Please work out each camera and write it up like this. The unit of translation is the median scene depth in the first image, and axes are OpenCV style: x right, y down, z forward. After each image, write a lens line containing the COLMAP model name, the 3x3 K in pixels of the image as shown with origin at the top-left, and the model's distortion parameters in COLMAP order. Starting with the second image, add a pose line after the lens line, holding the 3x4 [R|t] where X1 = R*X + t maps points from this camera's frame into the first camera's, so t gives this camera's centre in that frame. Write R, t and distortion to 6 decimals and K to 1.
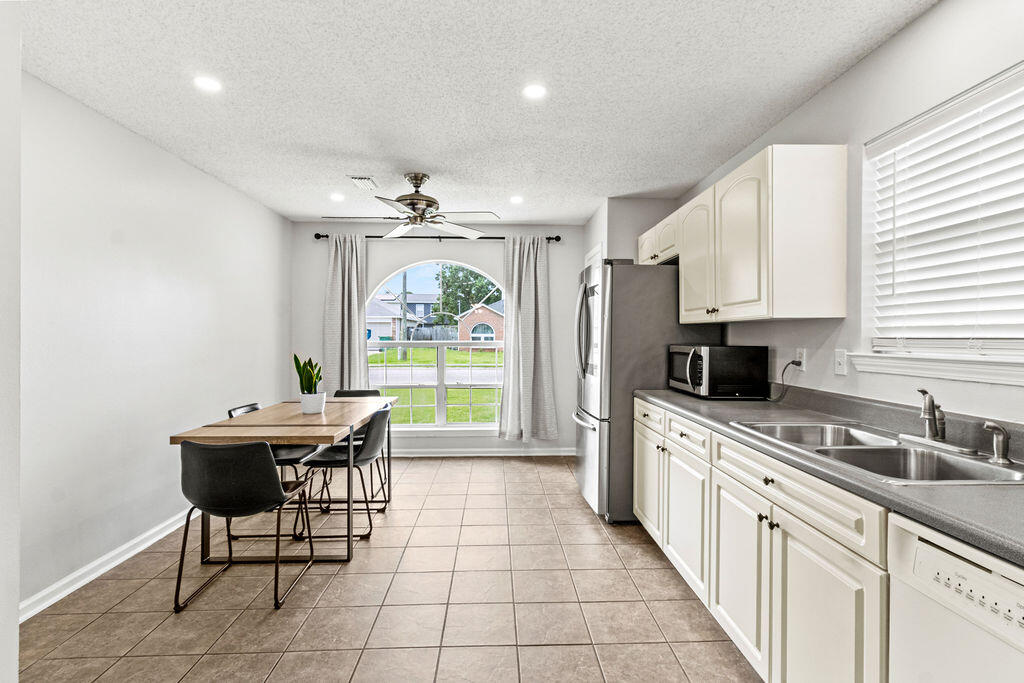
lens RADIAL K [[478.7, 0, 515.6], [0, 478.7, 336.4], [0, 0, 1]] dist [0.001113, 0.000719]
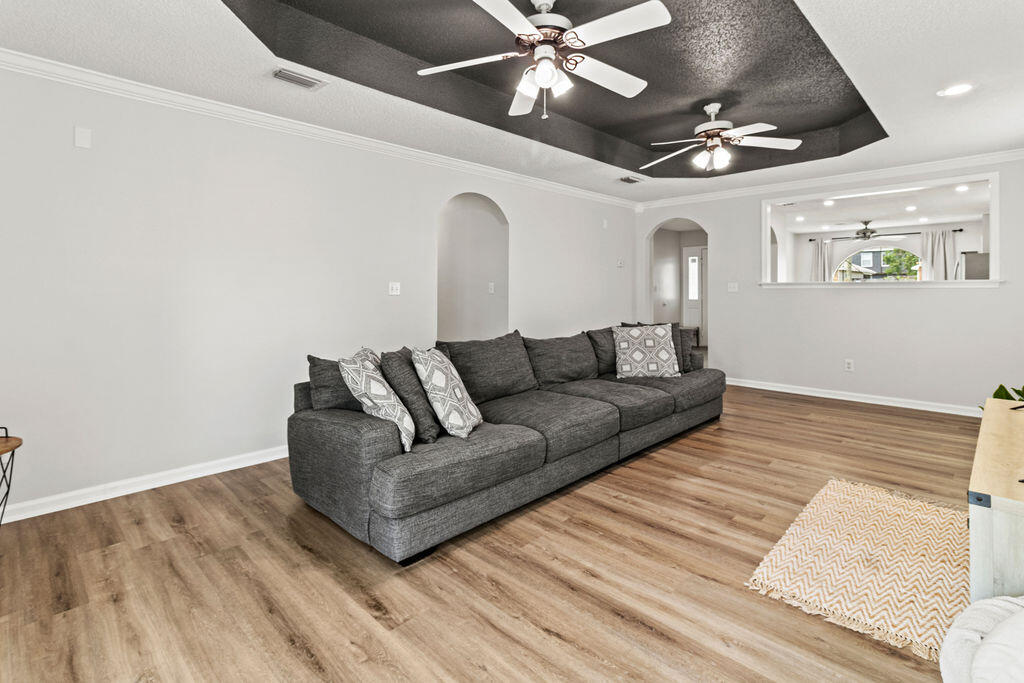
lens RADIAL K [[480.3, 0, 510.3], [0, 480.3, 307.4], [0, 0, 1]] dist [0.004242, 0.000492]
pose [[0.672455, 0.022058, -0.739809, 0.564411], [0.004479, 0.999416, 0.033870, 0.034358], [0.740125, -0.026089, 0.671963, -2.831294]]
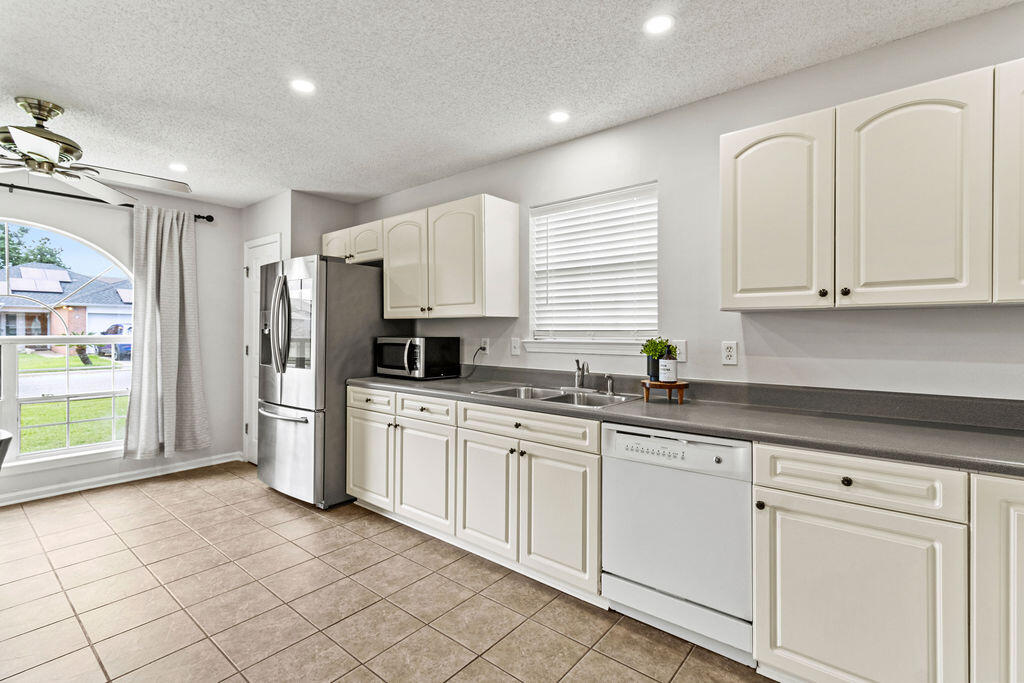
lens RADIAL K [[470.8, 0, 517.9], [0, 470.8, 325.0], [0, 0, 1]] dist [0.002964, 0.000849]
pose [[0.663542, 0.007115, 0.748106, -0.345093], [0.000128, 0.999954, -0.009624, -0.000143], [-0.748139, 0.006482, 0.663510, 0.005827]]
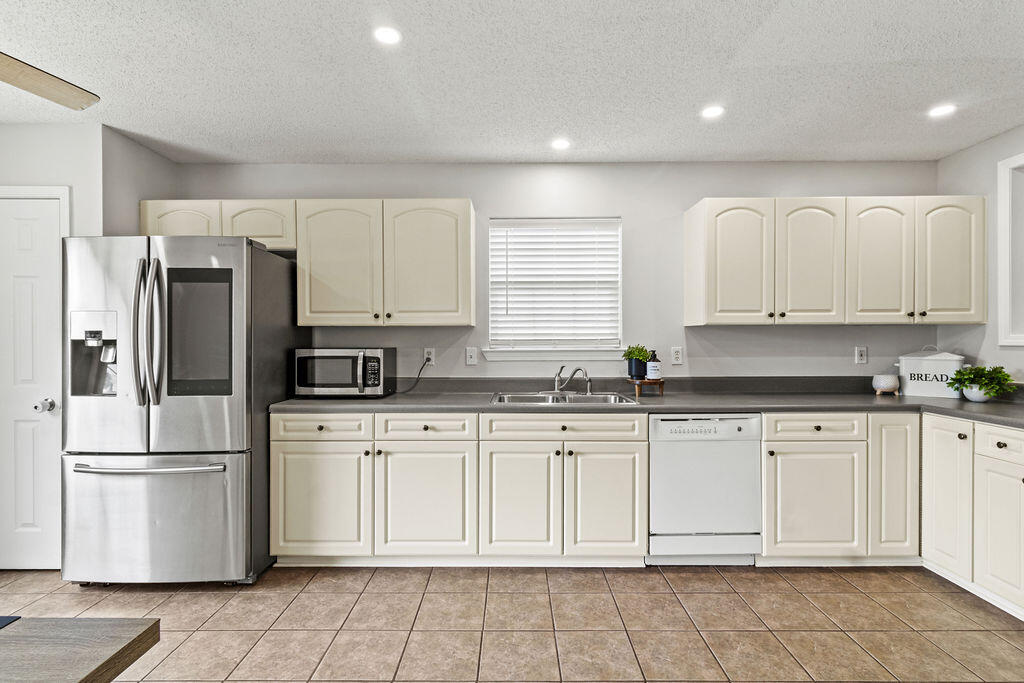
lens RADIAL K [[478.7, 0, 515.6], [0, 478.7, 336.4], [0, 0, 1]] dist [0.001113, 0.000719]
pose [[0.048786, 0.003943, 0.998801, -0.649107], [0.002845, 0.999988, -0.004086, -0.001184], [-0.998805, 0.003041, 0.048774, 0.635388]]
